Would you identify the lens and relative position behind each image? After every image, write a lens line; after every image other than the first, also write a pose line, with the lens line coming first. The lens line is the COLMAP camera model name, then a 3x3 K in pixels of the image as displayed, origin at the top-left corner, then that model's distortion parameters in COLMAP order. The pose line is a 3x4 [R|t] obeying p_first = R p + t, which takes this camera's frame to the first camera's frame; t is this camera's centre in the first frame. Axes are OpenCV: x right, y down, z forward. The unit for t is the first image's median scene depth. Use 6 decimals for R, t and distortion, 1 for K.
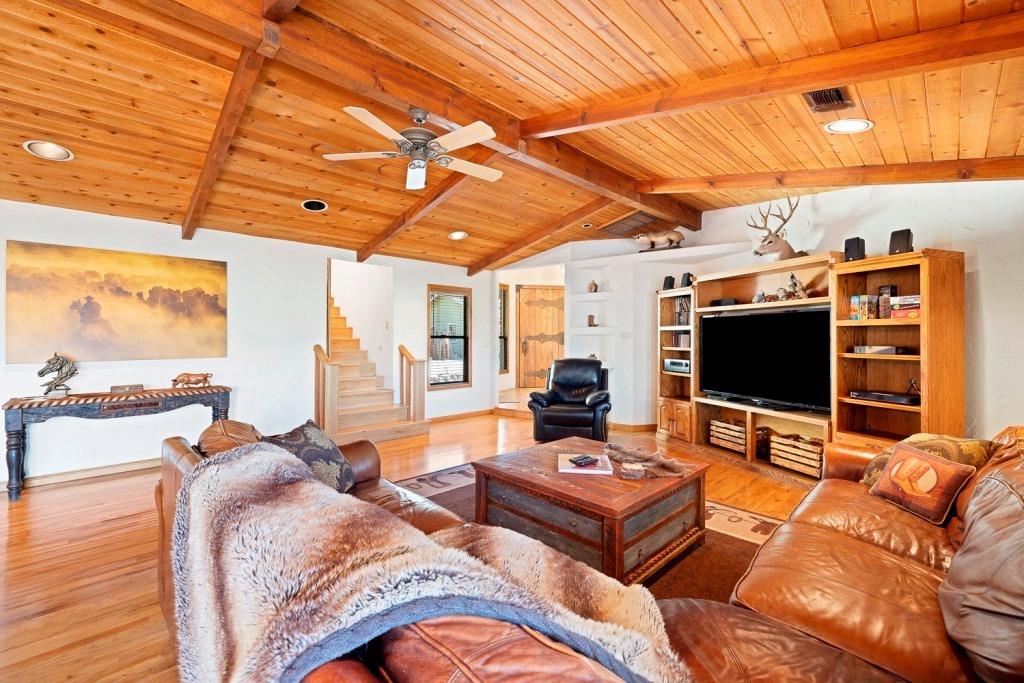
lens RADIAL K [[431.7, 0, 514.6], [0, 431.7, 334.7], [0, 0, 1]] dist [-0.000575, -0.000206]
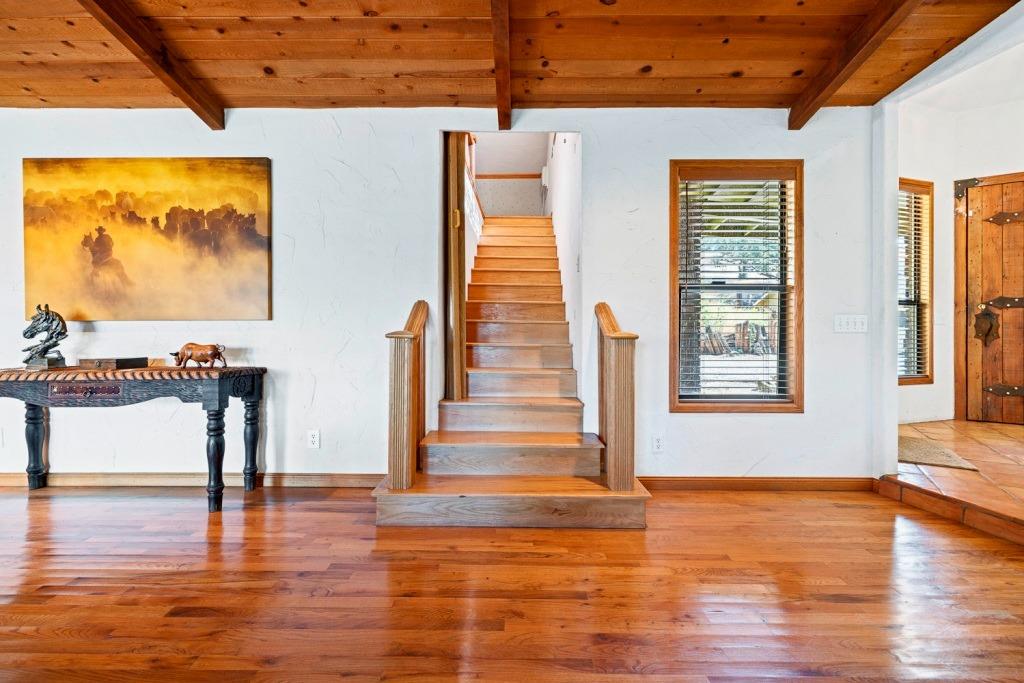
lens RADIAL K [[431.7, 0, 514.6], [0, 431.7, 334.7], [0, 0, 1]] dist [-0.000575, -0.000206]
pose [[0.714034, -0.002905, -0.700105, -0.020307], [0.004332, 0.999991, 0.000269, 0.080634], [0.700098, -0.003225, 0.714040, 0.895634]]
